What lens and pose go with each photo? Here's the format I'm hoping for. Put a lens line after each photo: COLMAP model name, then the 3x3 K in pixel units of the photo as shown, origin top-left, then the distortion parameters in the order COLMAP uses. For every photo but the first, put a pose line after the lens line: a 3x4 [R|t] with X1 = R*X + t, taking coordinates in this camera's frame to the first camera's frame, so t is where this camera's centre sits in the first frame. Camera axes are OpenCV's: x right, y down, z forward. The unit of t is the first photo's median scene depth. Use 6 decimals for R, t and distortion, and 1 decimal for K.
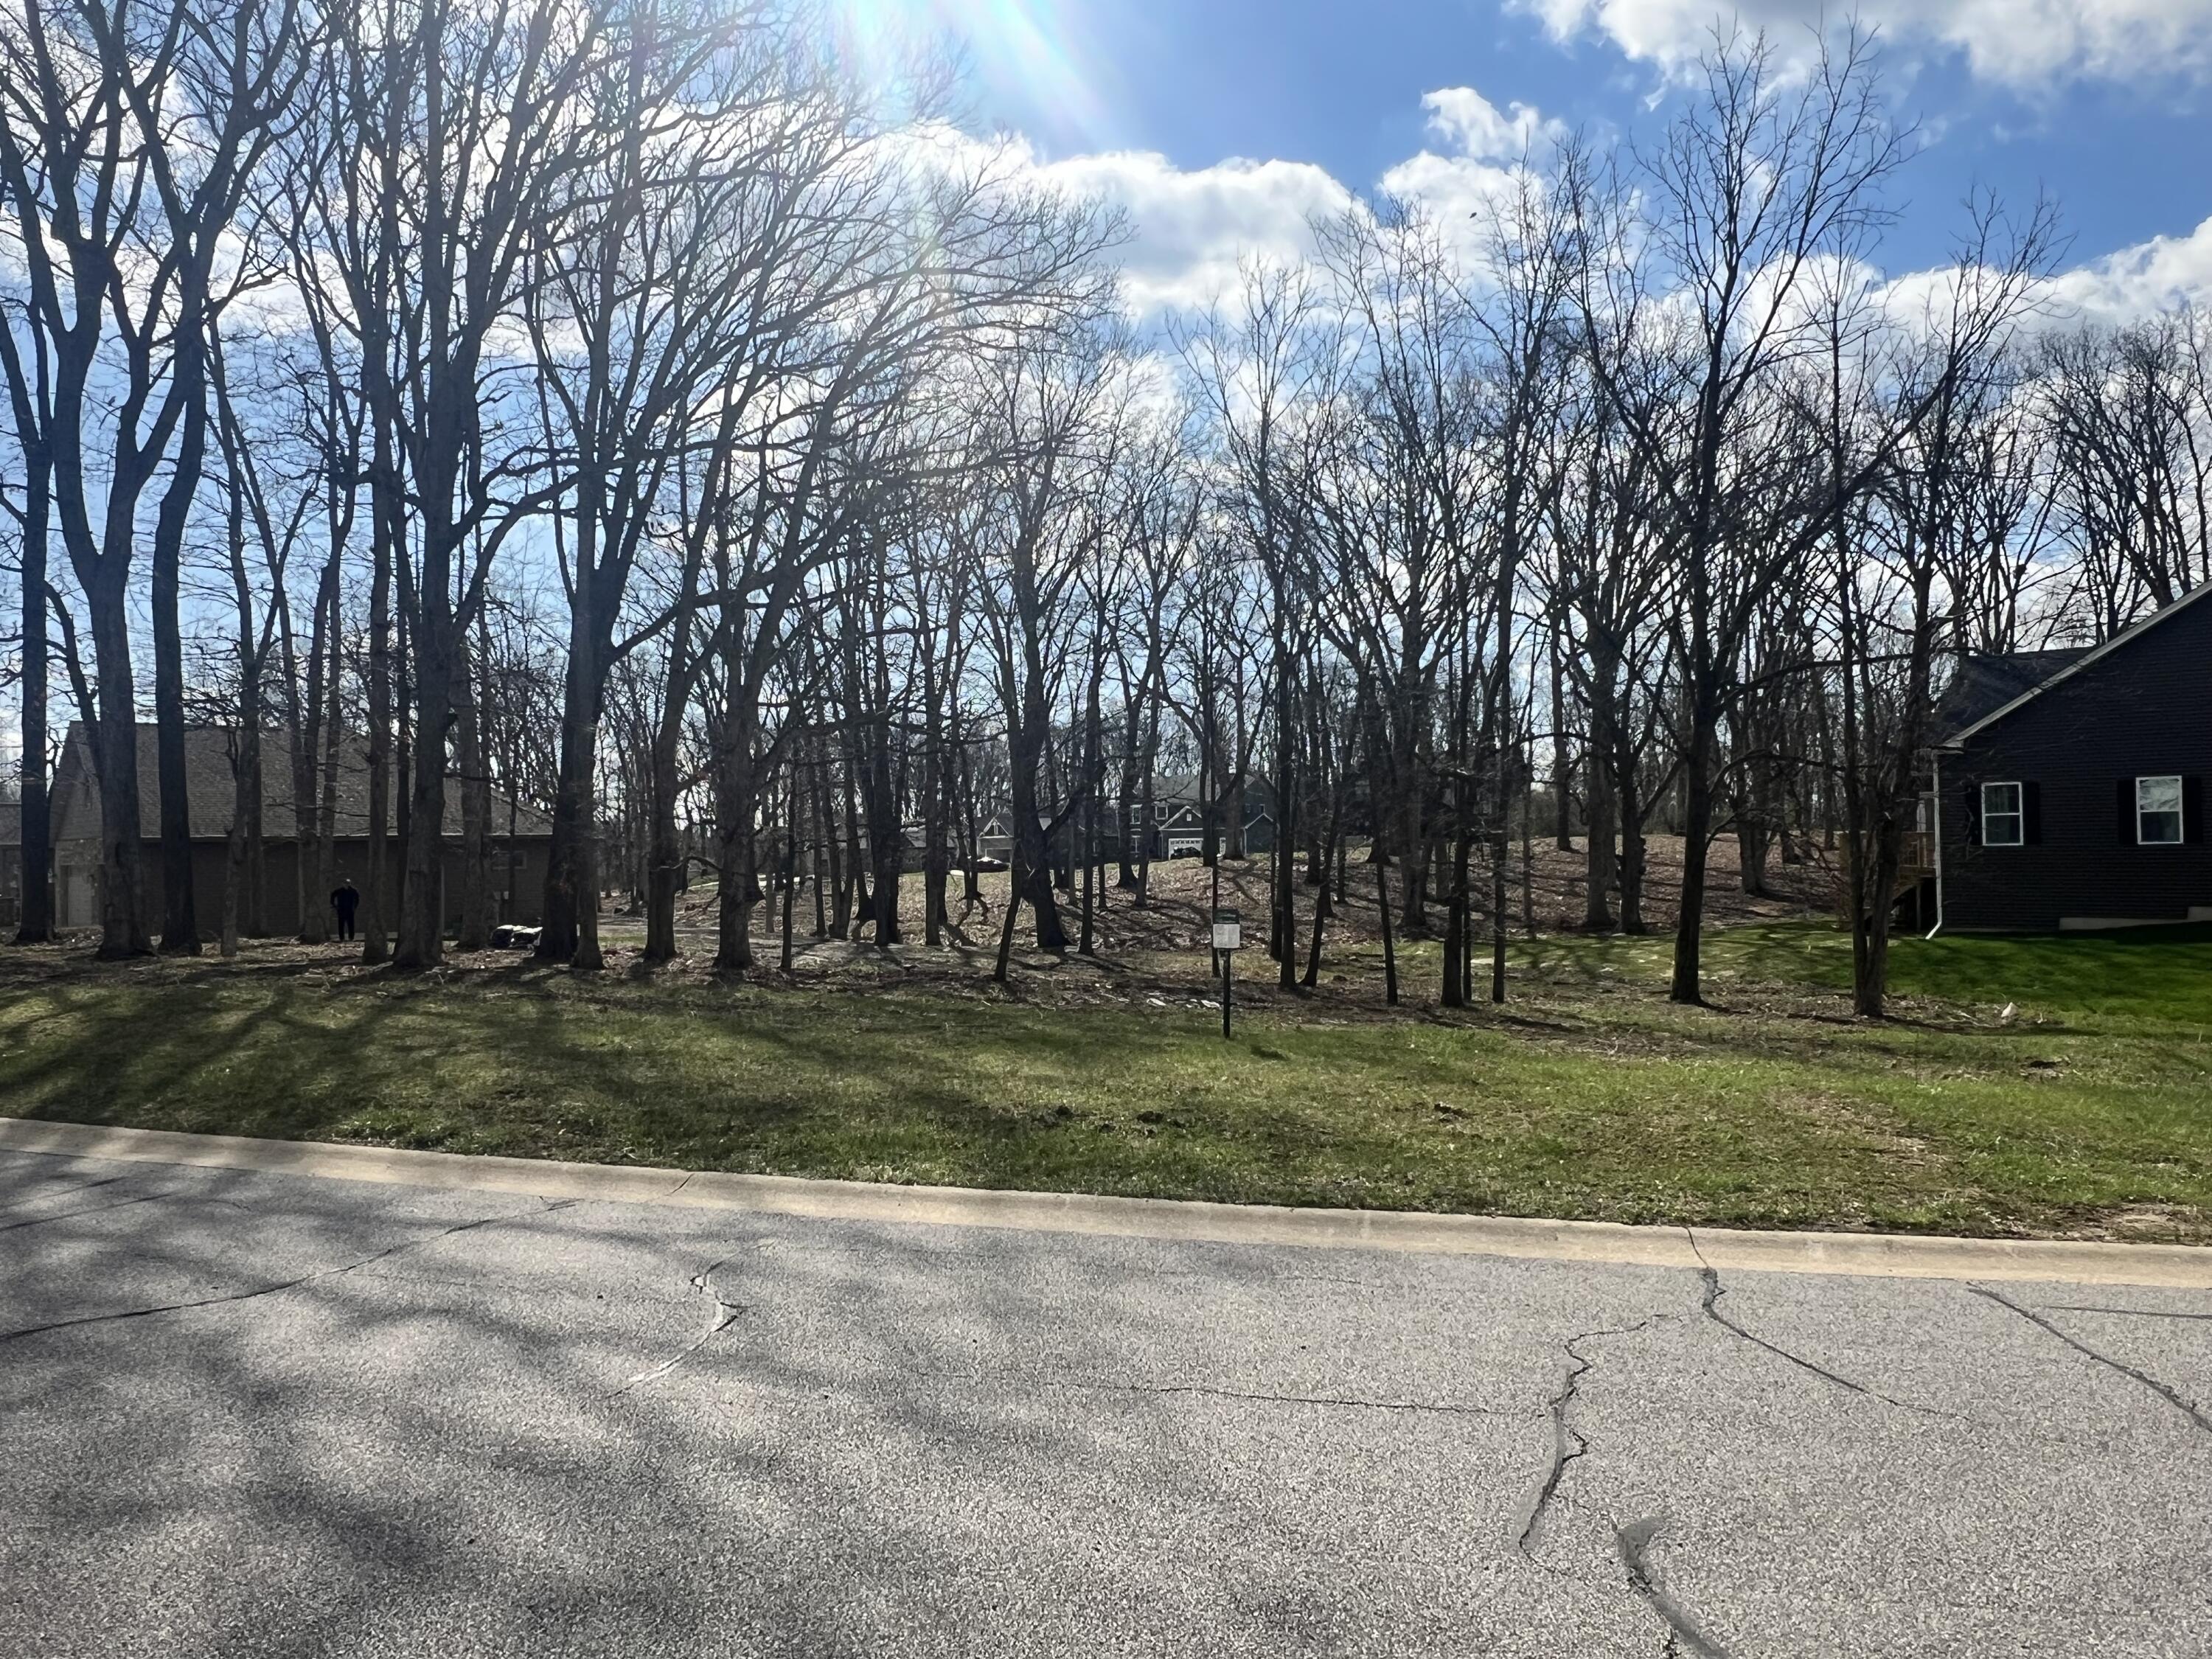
lens RADIAL K [[1434.3, 0, 1106.7], [0, 1434.3, 887.4], [0, 0, 1]] dist [0.008316, 0.002432]
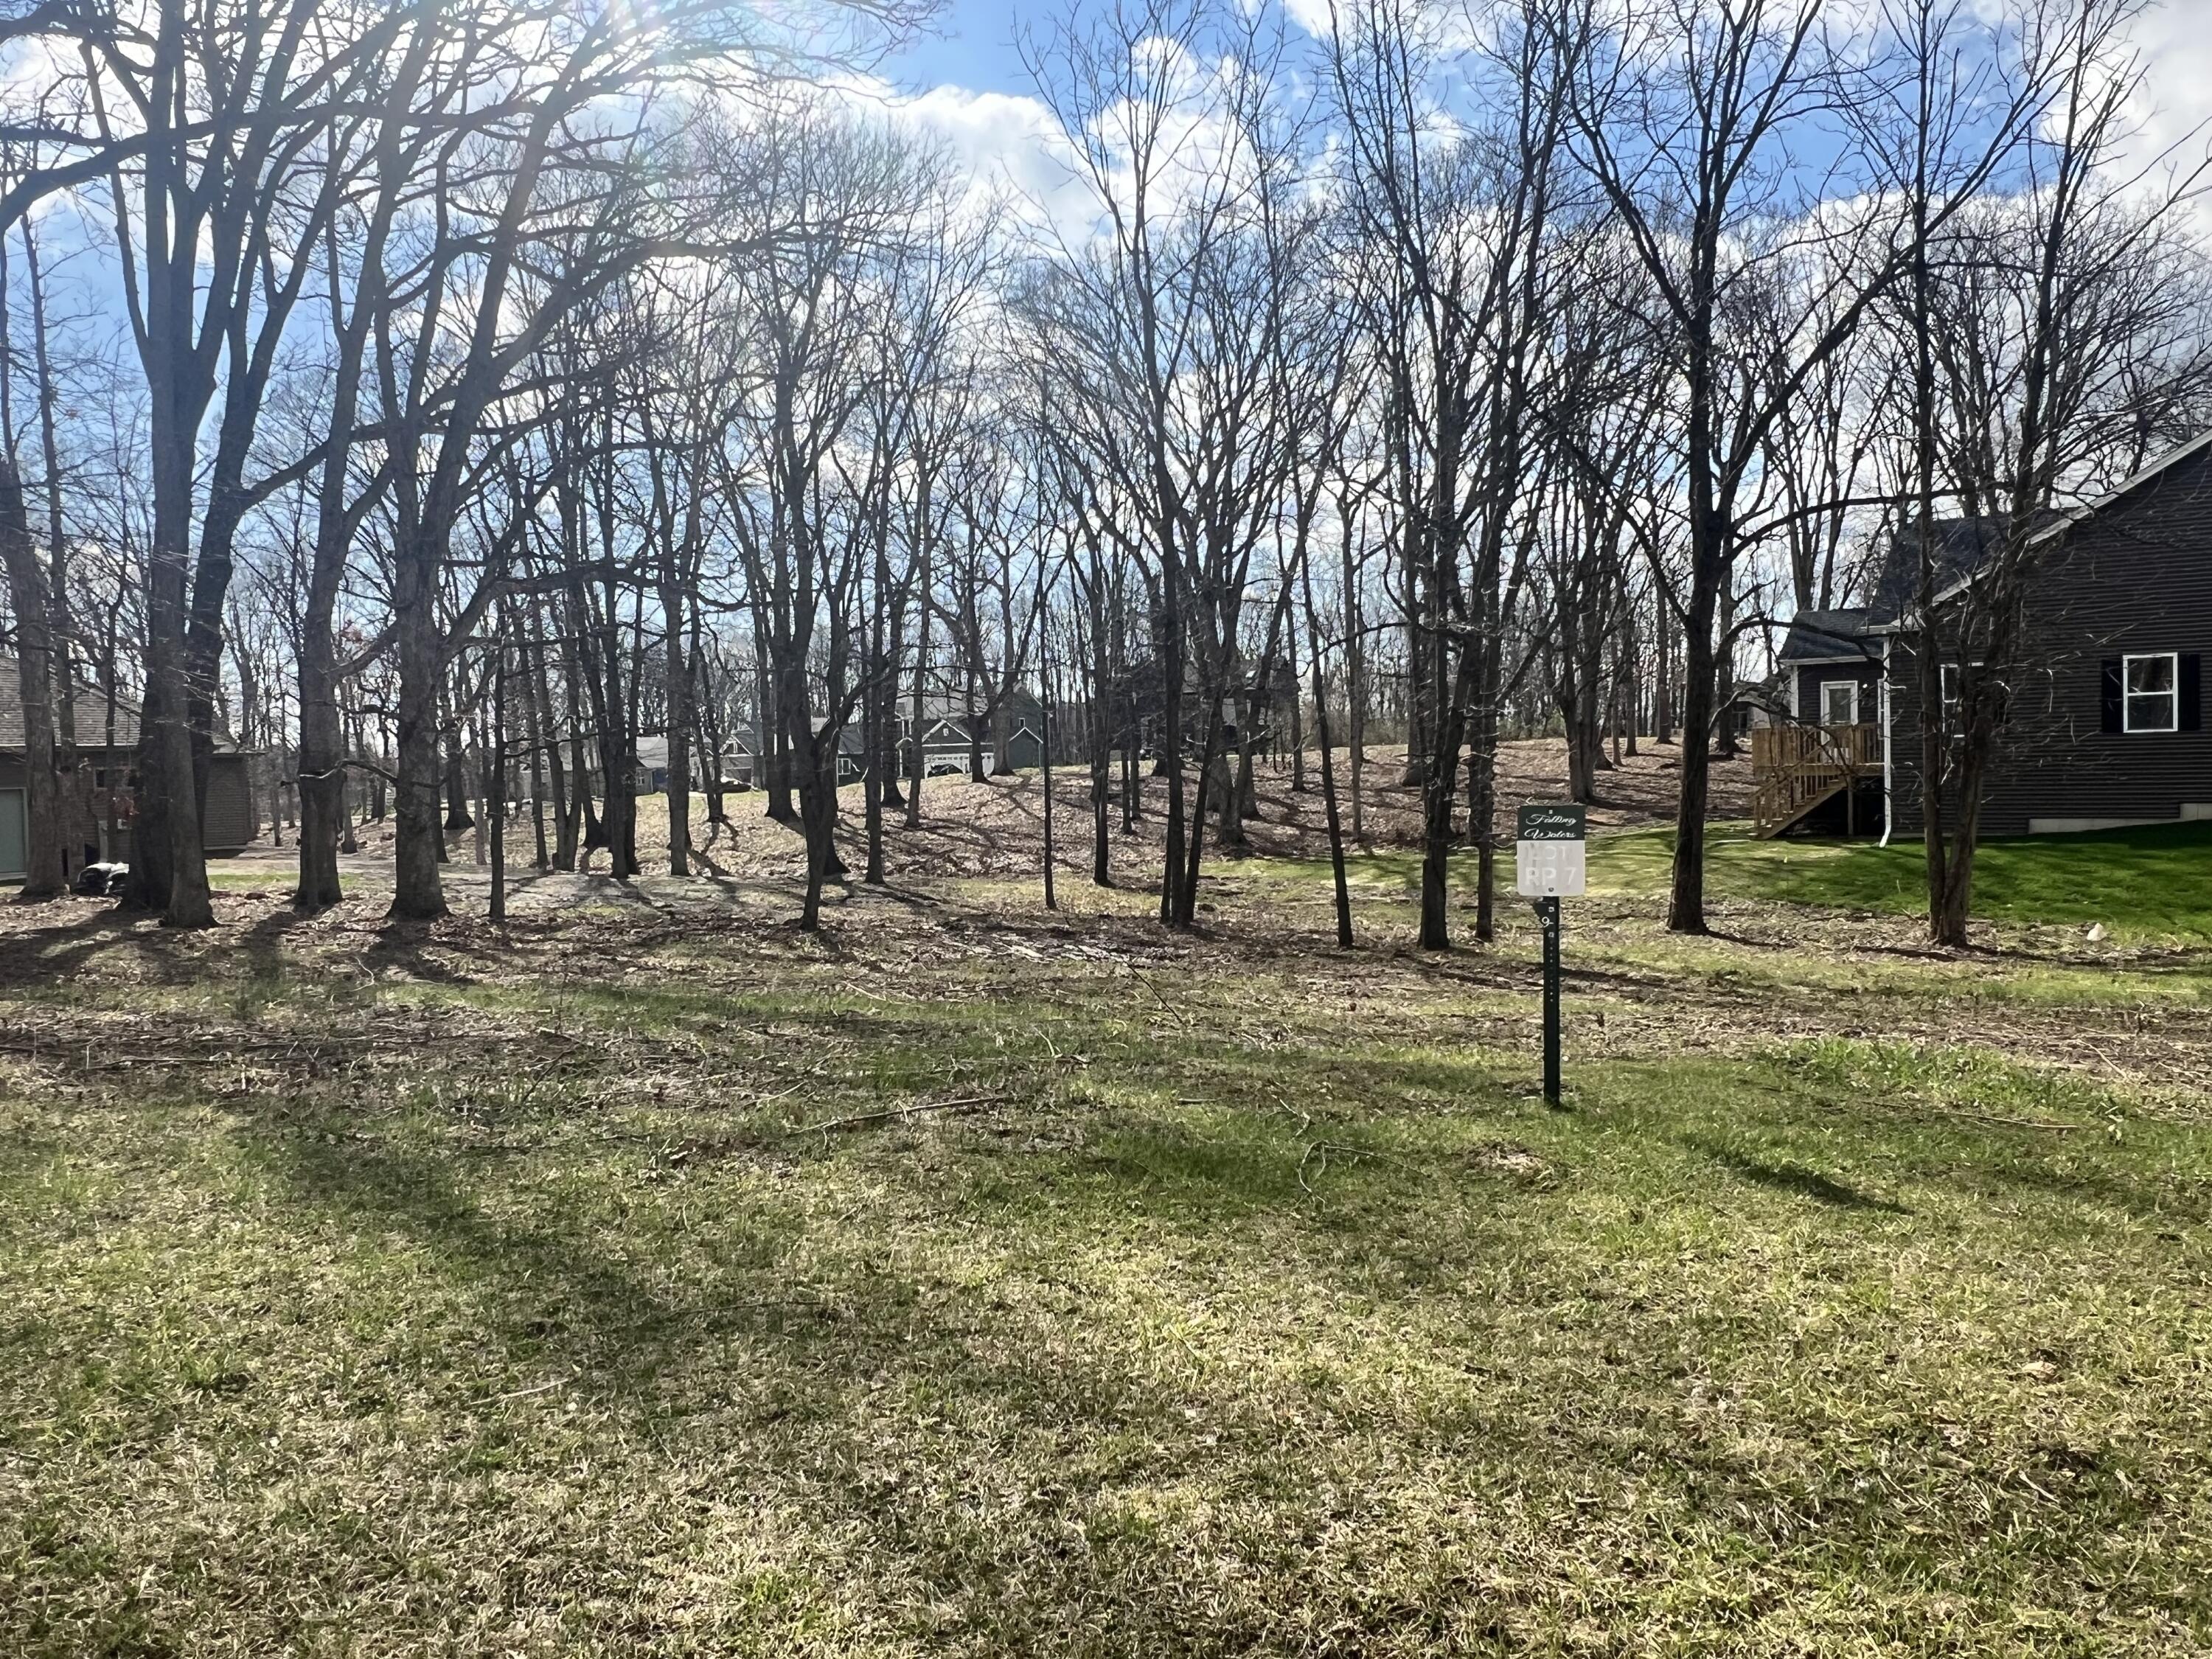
lens RADIAL K [[1434.3, 0, 1106.7], [0, 1434.3, 887.4], [0, 0, 1]] dist [0.008316, 0.002432]
pose [[0.983919, -0.024431, 0.176937, -0.020512], [0.014538, 0.998268, 0.056998, 0.001890], [-0.178024, -0.053509, 0.982570, 0.100291]]
